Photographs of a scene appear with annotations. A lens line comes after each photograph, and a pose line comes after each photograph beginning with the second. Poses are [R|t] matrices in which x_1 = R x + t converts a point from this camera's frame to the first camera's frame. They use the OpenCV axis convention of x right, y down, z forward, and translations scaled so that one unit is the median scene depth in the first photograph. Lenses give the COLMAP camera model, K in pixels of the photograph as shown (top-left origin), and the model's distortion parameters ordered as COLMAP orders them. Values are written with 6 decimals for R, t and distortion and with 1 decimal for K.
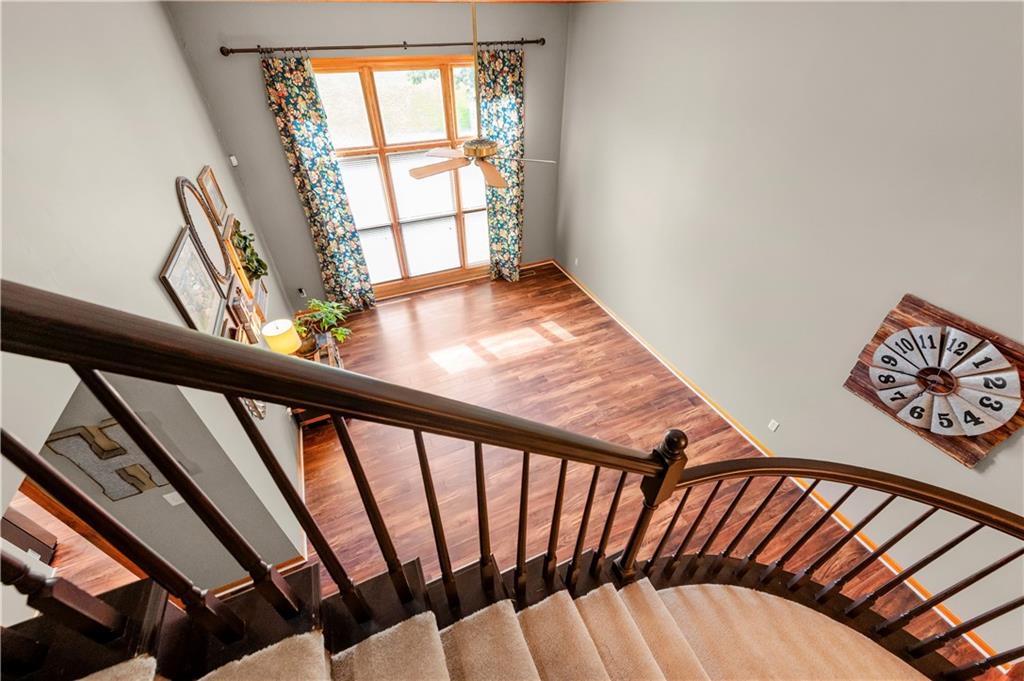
lens RADIAL K [[405.3, 0, 513.2], [0, 405.3, 341.3], [0, 0, 1]] dist [0.007700, -0.001319]
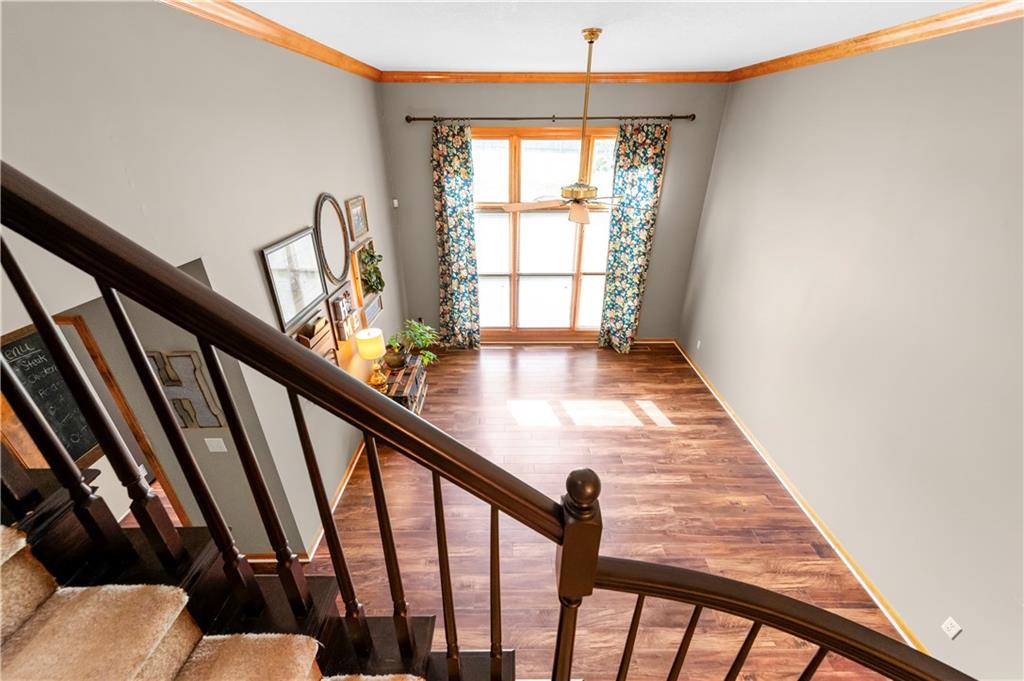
lens RADIAL K [[405.3, 0, 511.9], [0, 405.3, 340.2], [0, 0, 1]] dist [0.007700, -0.001319]
pose [[0.916699, 0.185927, -0.353685, 0.120125], [-0.252262, 0.955741, -0.151406, 0.037006], [0.309881, 0.228016, 0.923029, 0.080394]]
